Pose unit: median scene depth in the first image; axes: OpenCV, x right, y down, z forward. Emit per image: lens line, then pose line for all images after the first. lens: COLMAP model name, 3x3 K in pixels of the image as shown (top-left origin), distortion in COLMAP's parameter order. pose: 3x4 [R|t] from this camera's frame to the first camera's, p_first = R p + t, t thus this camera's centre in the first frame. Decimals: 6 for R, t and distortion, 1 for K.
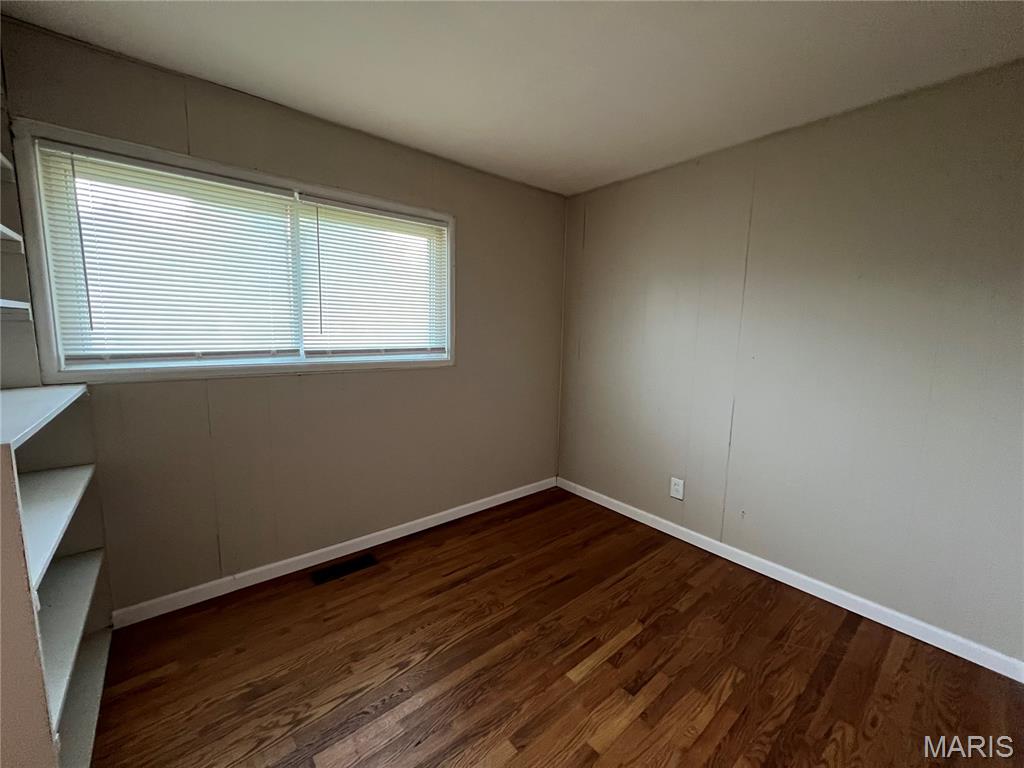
lens RADIAL K [[412.4, 0, 510.3], [0, 412.4, 381.7], [0, 0, 1]] dist [0.000114, 0.000209]
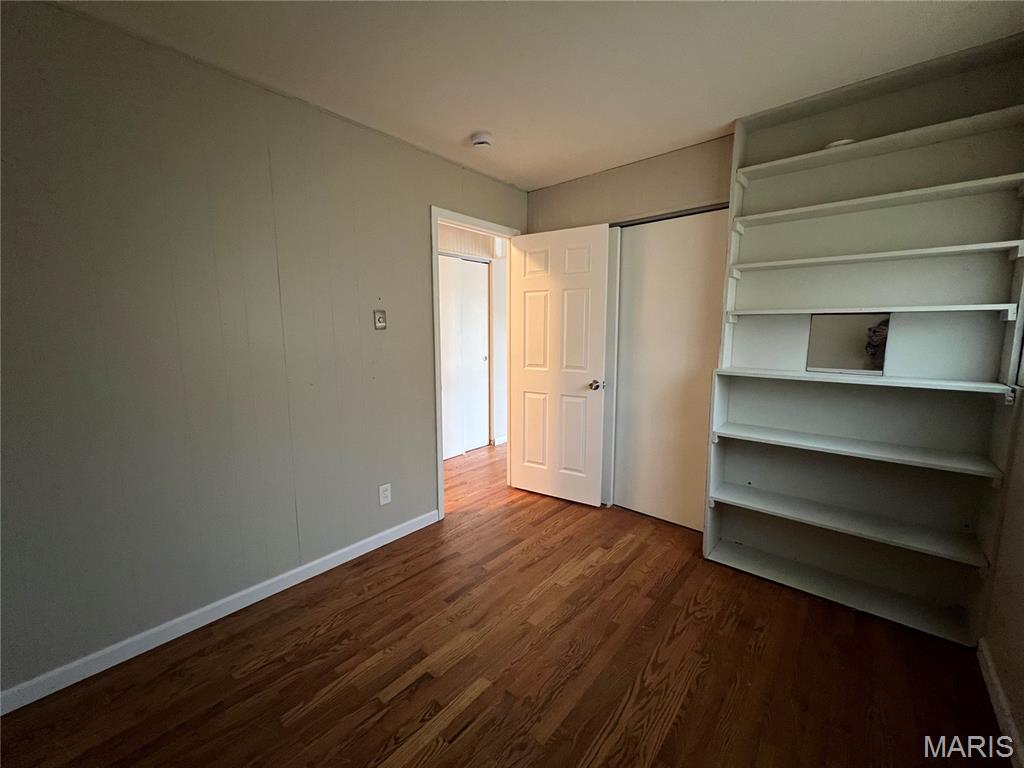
lens RADIAL K [[409.7, 0, 511.2], [0, 409.7, 382.5], [0, 0, 1]] dist [-0.001380, 0.000300]
pose [[-0.986181, 0.003026, -0.165642, 0.176044], [-0.038345, 0.968514, 0.245990, -0.139048], [0.161171, 0.248942, -0.955014, 1.262170]]
